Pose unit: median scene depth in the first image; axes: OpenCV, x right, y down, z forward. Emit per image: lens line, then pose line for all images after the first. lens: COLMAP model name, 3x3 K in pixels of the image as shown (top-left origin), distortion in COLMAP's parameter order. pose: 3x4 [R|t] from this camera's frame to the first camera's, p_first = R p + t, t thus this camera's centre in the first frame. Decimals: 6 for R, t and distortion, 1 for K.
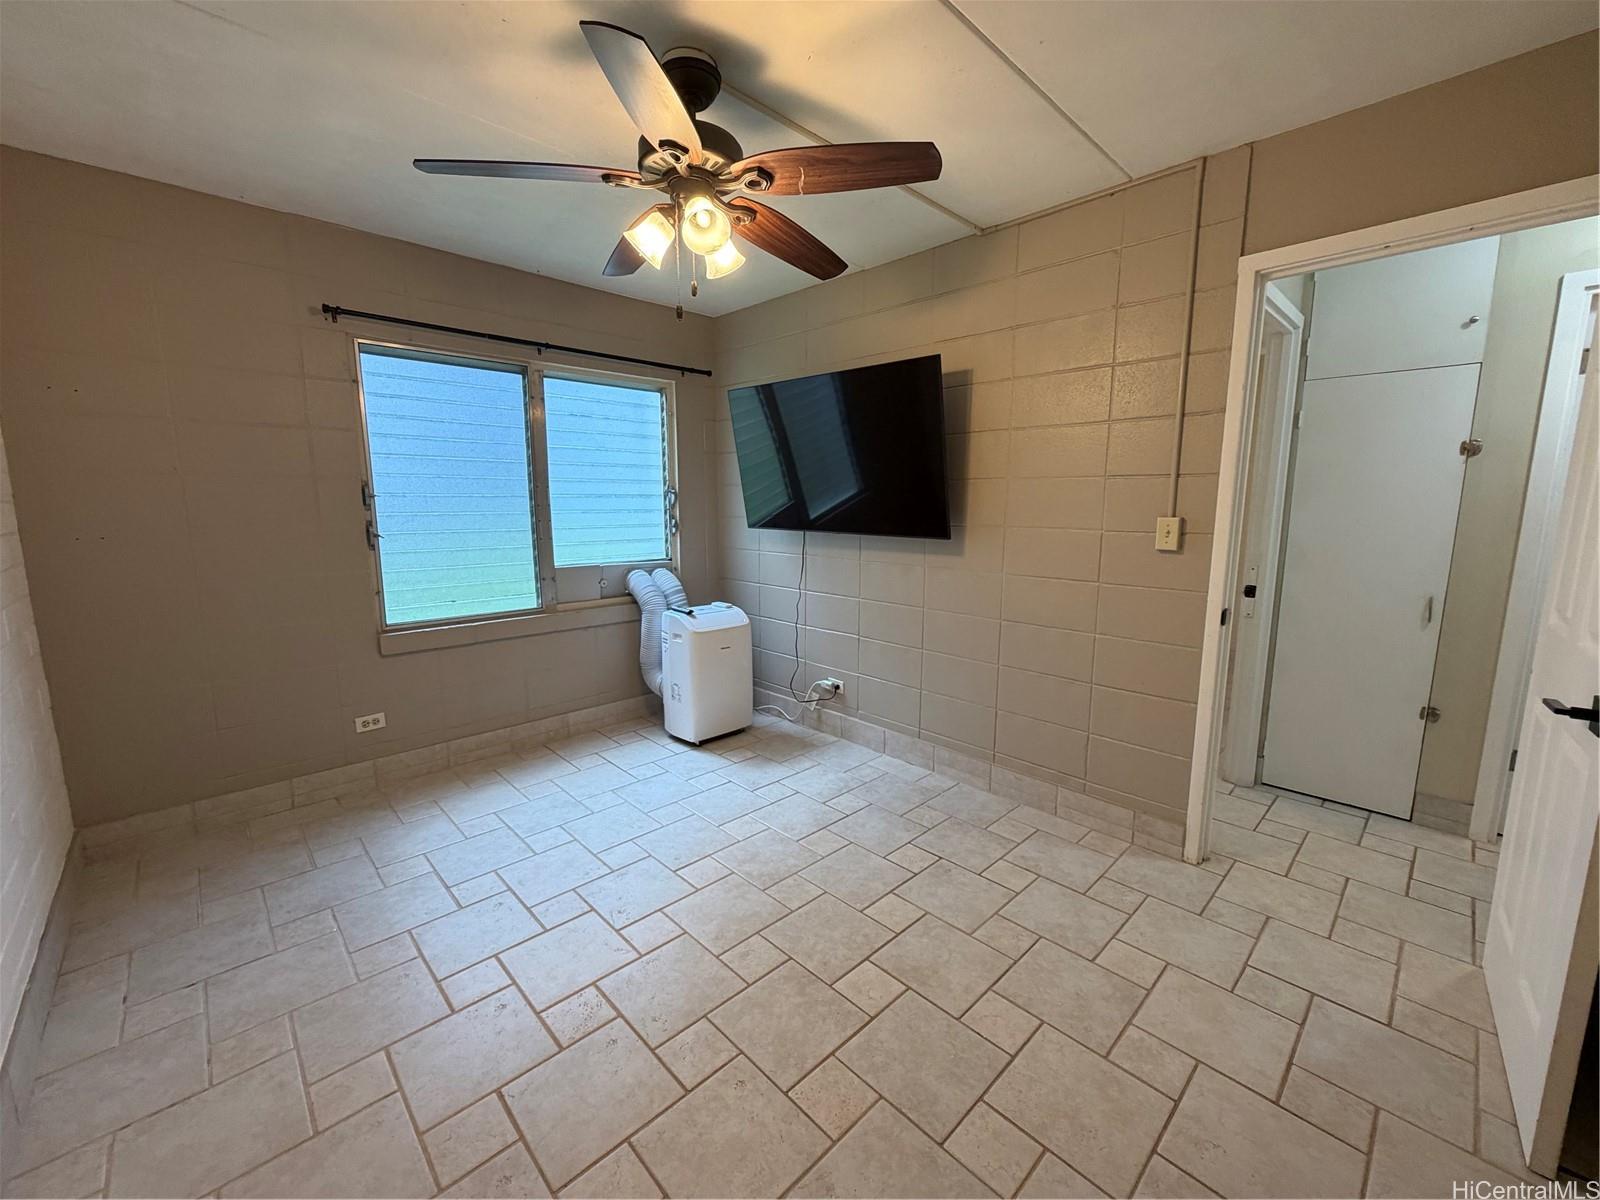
lens RADIAL K [[639.2, 0, 804.2], [0, 639.2, 598.4], [0, 0, 1]] dist [-0.000441, 0.000350]
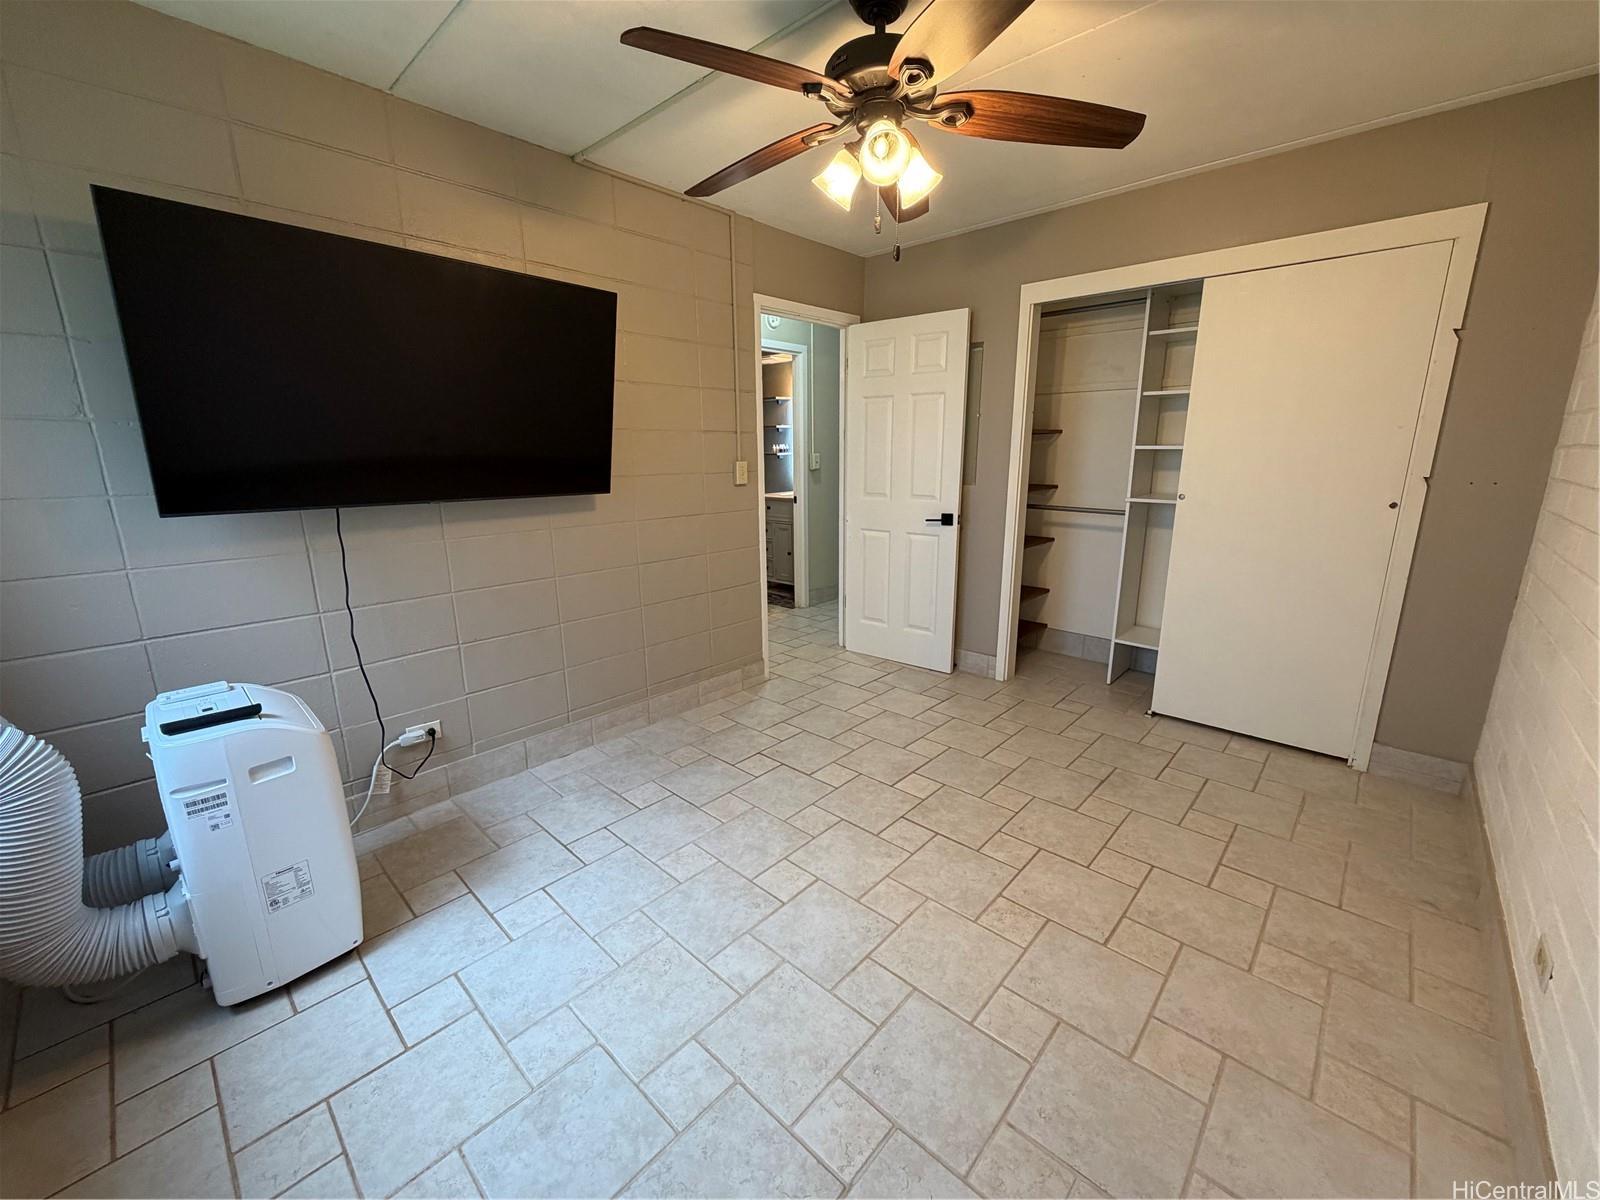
lens RADIAL K [[639.2, 0, 804.2], [0, 639.2, 598.4], [0, 0, 1]] dist [-0.000441, 0.000350]
pose [[-0.052051, -0.232161, 0.971284, -0.810773], [0.159183, 0.958238, 0.237573, -0.130595], [-0.985876, 0.166977, -0.012922, 0.806952]]
